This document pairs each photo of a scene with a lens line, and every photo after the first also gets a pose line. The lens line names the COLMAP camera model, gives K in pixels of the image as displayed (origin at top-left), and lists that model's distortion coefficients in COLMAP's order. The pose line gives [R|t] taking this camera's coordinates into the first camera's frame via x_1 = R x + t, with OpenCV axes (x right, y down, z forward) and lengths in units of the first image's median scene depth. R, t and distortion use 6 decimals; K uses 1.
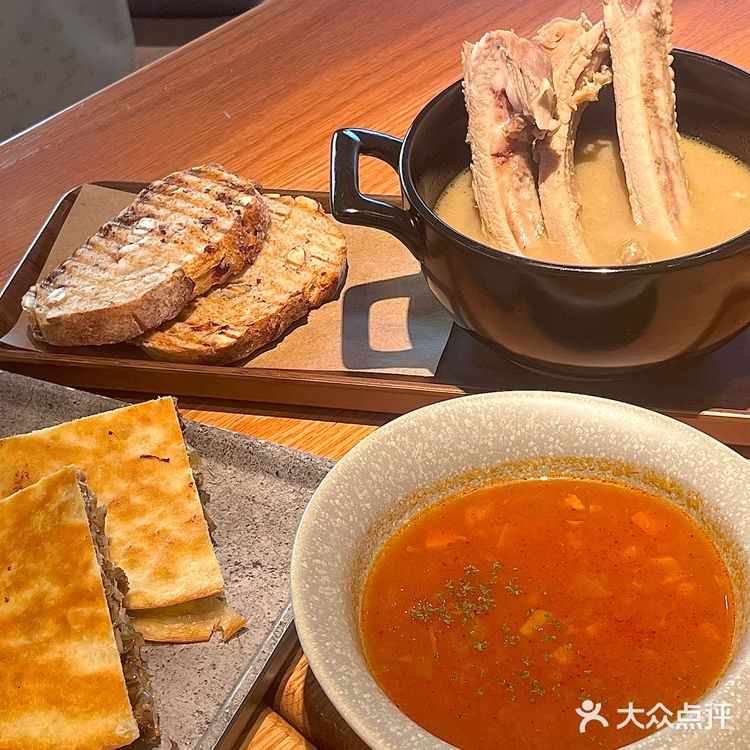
lens RADIAL K [[1308.0, 0, 375.0], [0, 1308.0, 375.0], [0, 0, 1]] dist [0.127872, -0.260994]
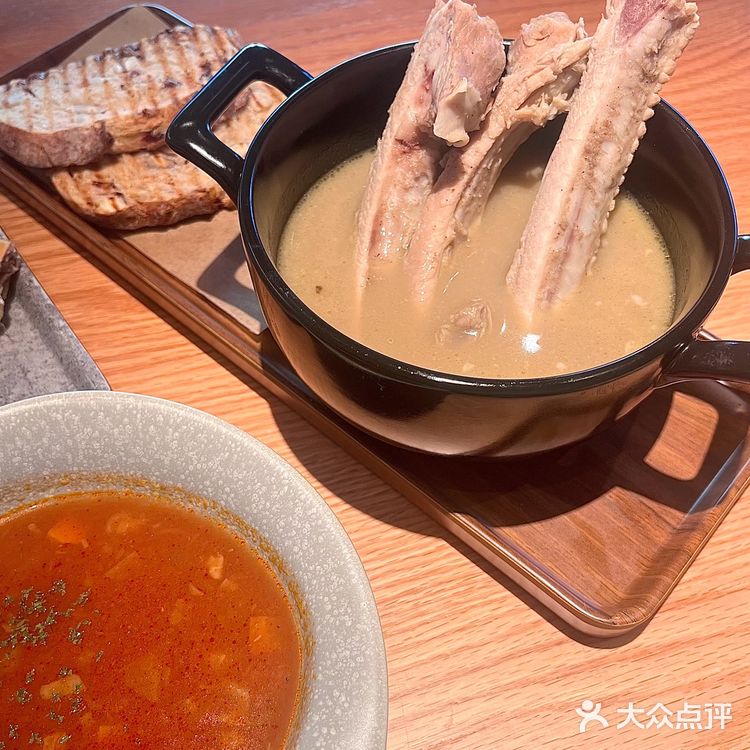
lens RADIAL K [[810.0, 0, 375.0], [0, 810.0, 375.0], [0, 0, 1]] dist [0.023366, -0.036308]
pose [[0.880821, 0.445519, -0.160212, 0.228934], [-0.390613, 0.875055, 0.285832, -0.175801], [0.267538, -0.189186, 0.944792, 0.447368]]
